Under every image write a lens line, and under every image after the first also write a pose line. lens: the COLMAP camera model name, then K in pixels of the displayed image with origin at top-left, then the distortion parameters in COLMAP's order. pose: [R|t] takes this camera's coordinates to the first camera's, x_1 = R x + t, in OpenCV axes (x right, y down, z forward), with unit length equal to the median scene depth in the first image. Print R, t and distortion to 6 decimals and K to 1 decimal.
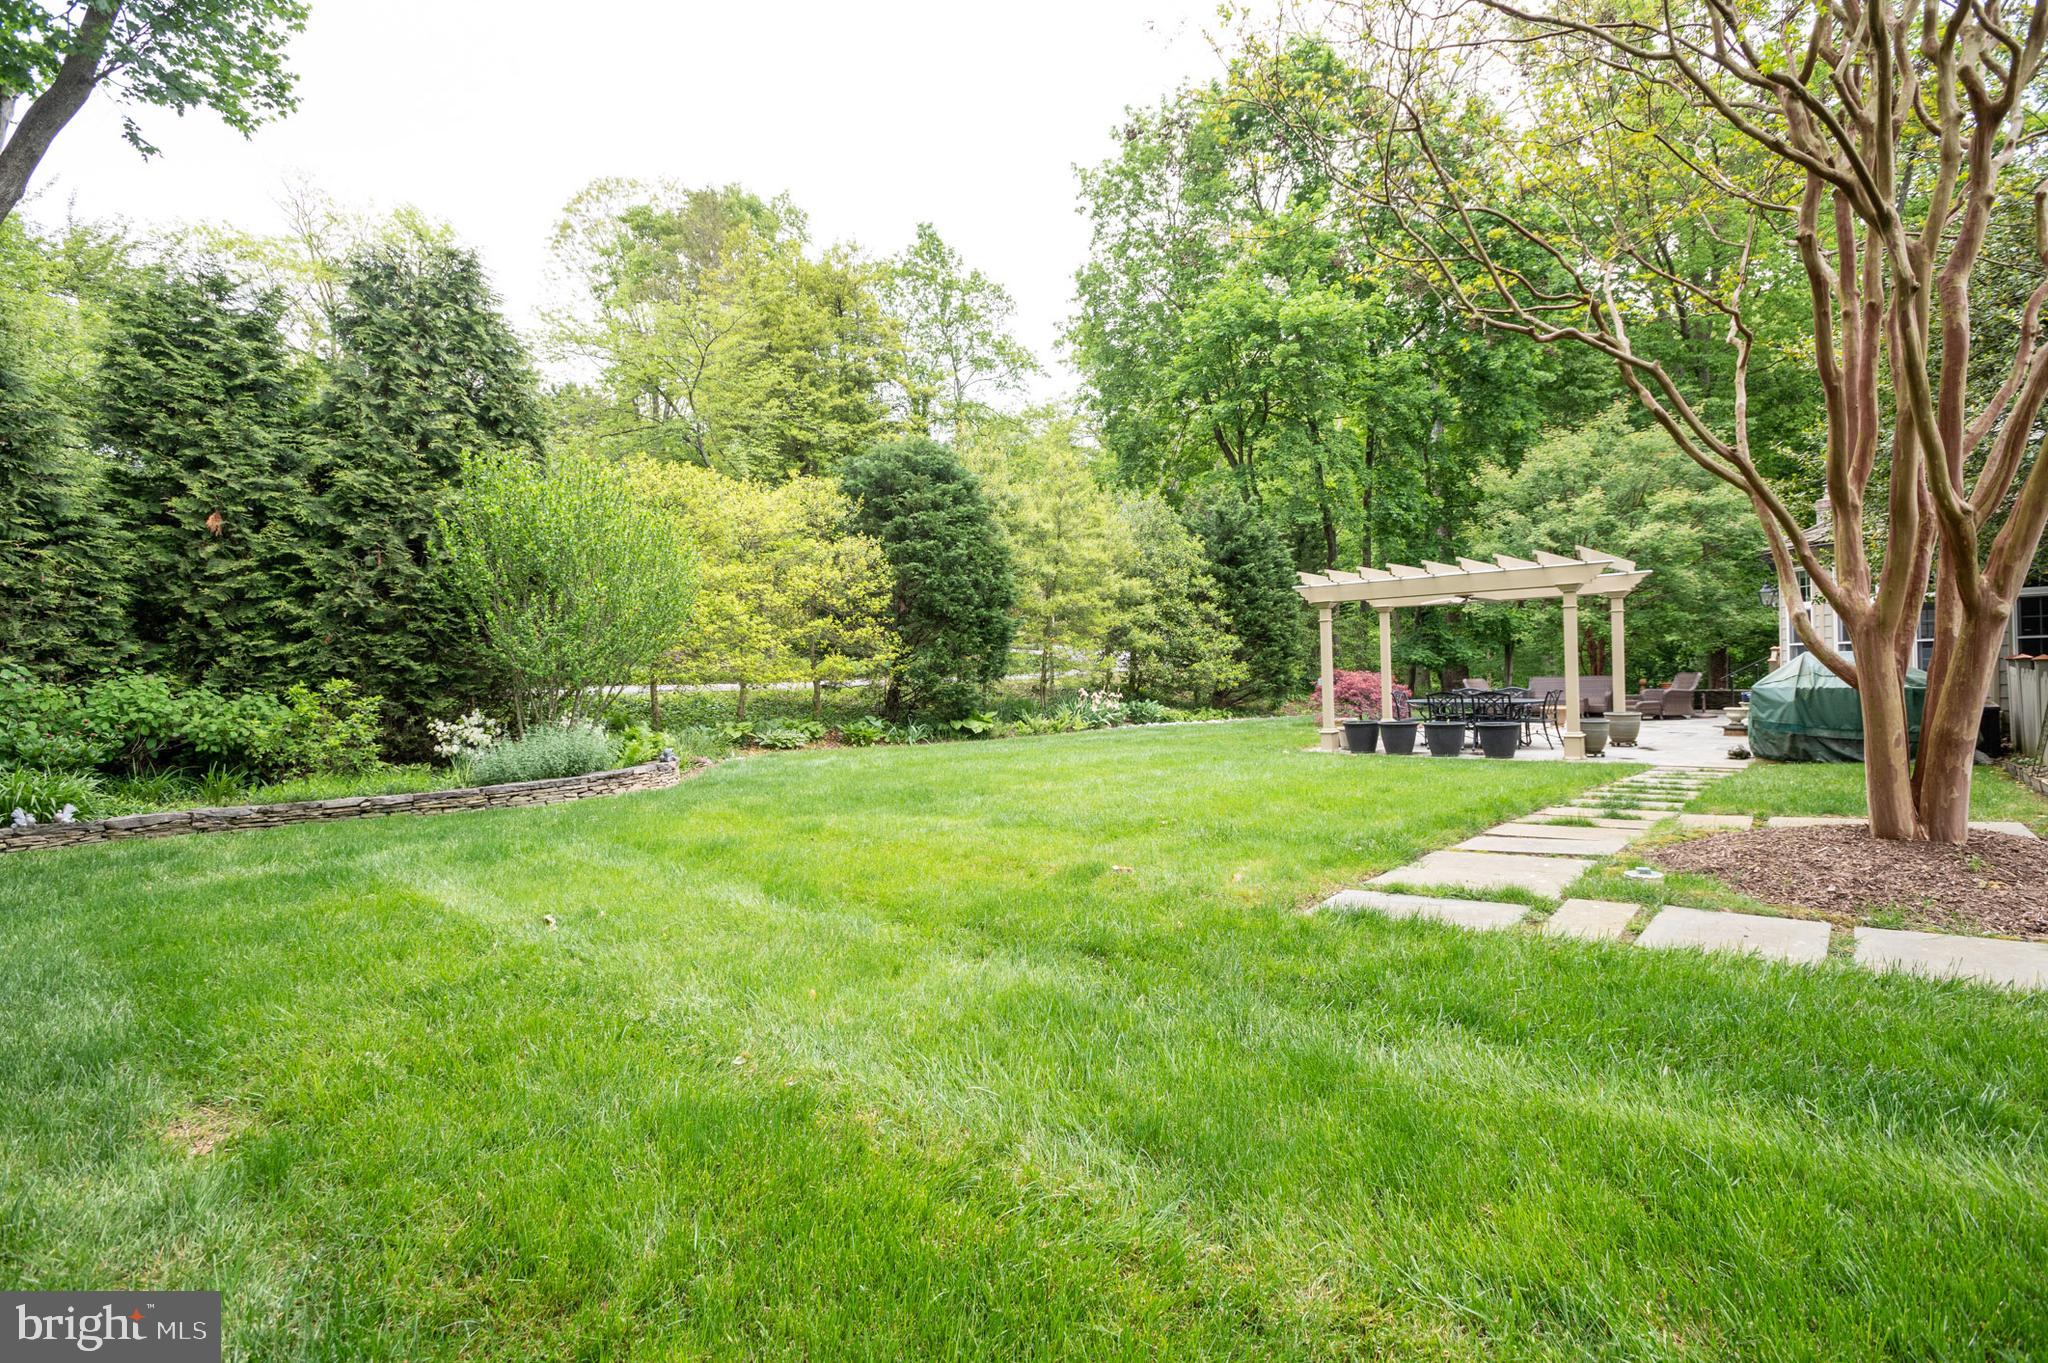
lens RADIAL K [[976.9, 0, 1028.8], [0, 976.9, 679.3], [0, 0, 1]] dist [-0.005327, -0.001840]
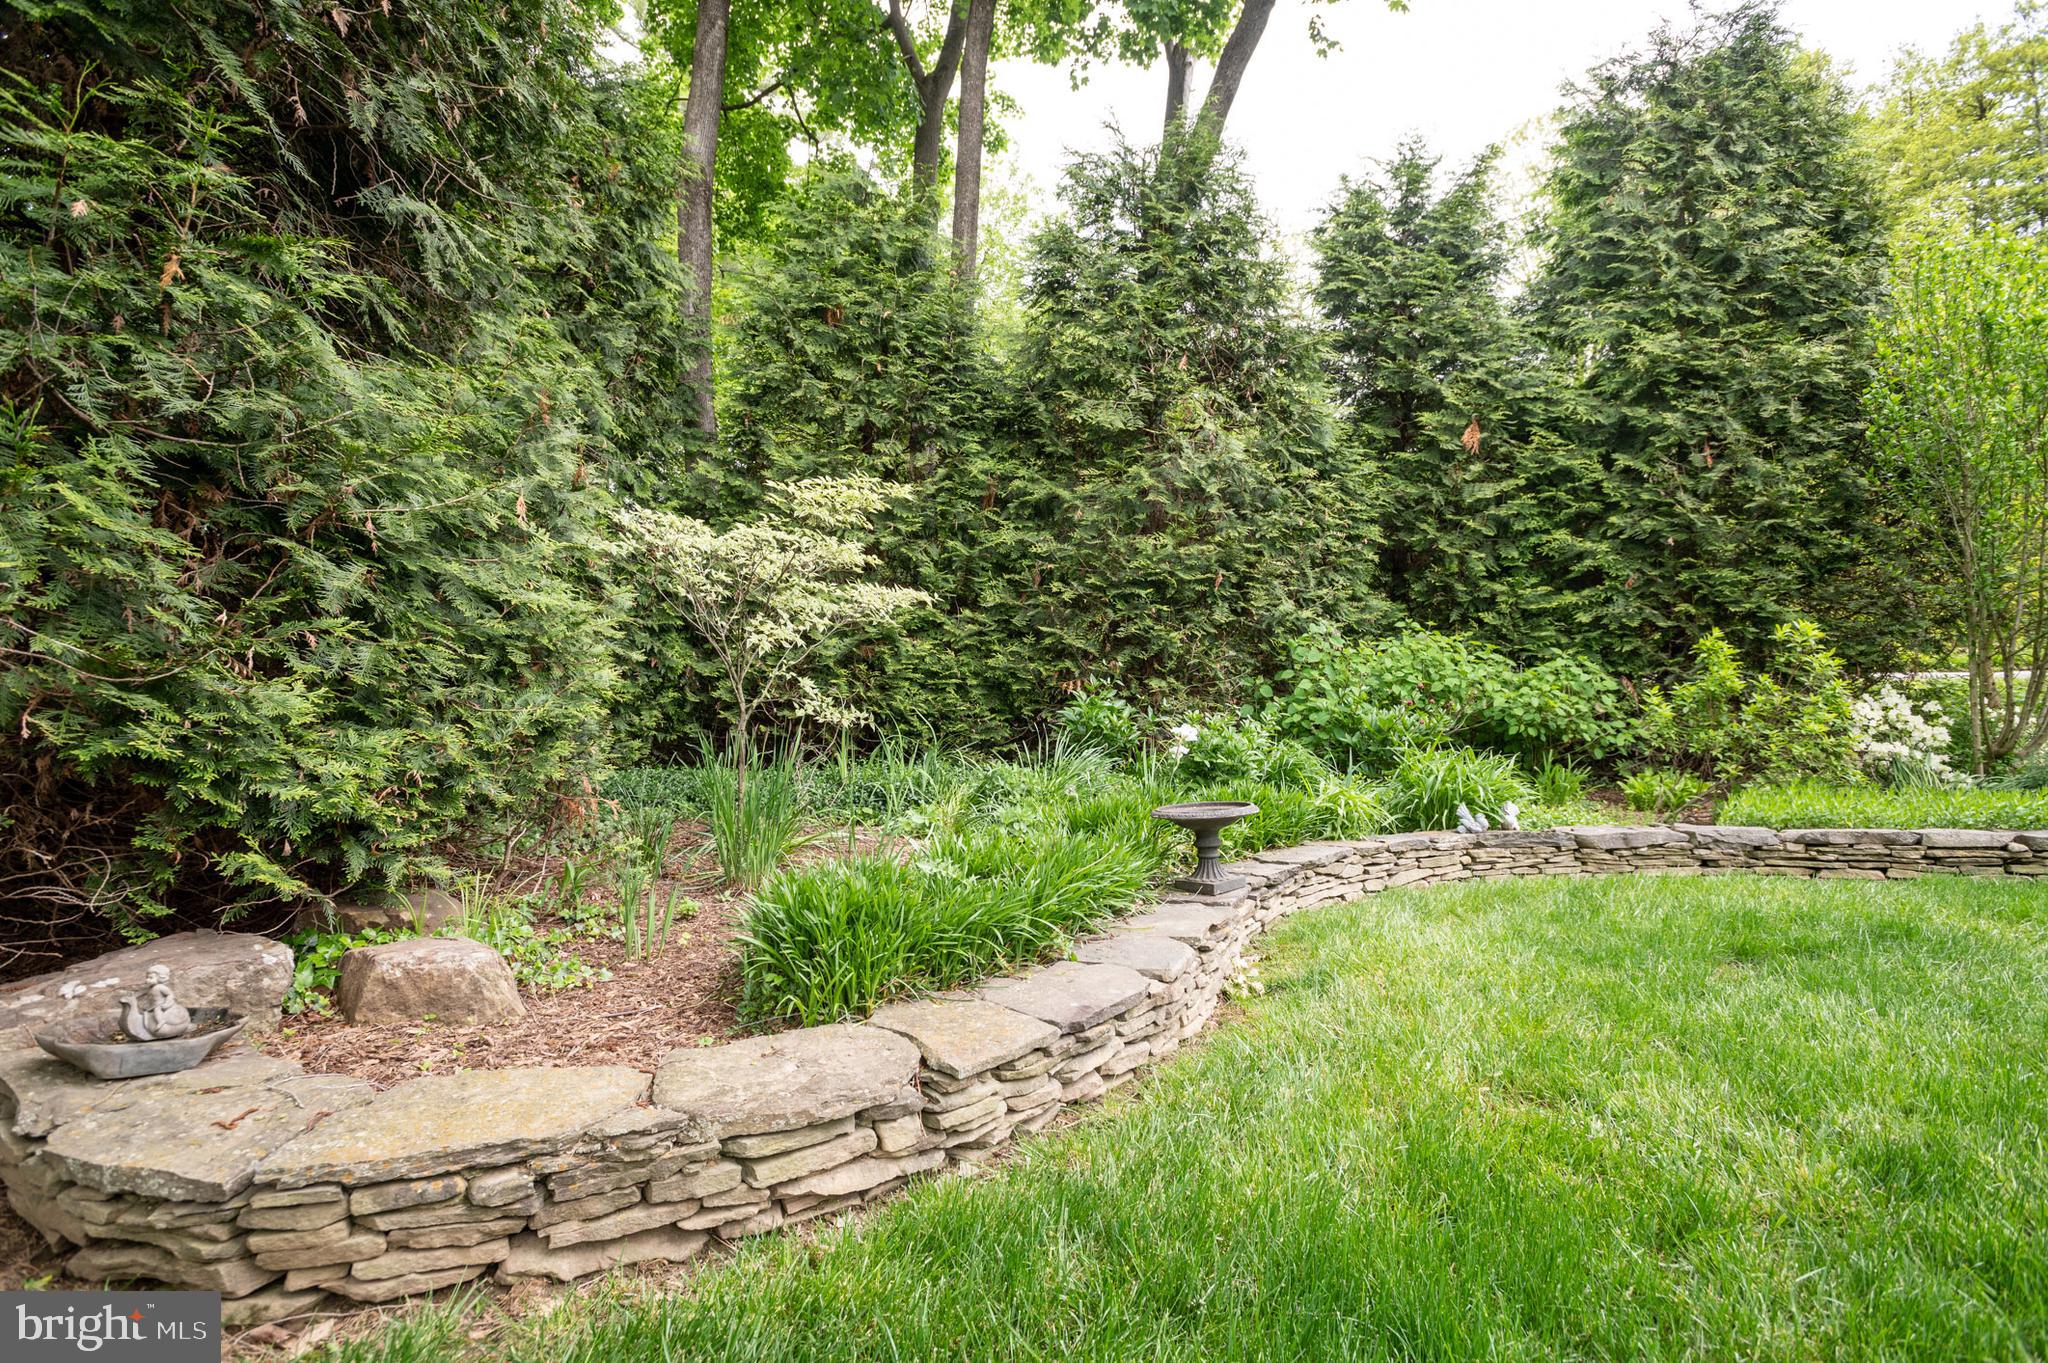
lens RADIAL K [[976.9, 0, 1022.7], [0, 976.9, 684.3], [0, 0, 1]] dist [-0.005327, -0.001840]
pose [[0.716577, 0.005845, -0.697483, -0.537993], [-0.009587, 0.999953, -0.001469, 0.036636], [0.697442, 0.007739, 0.716599, 0.199745]]
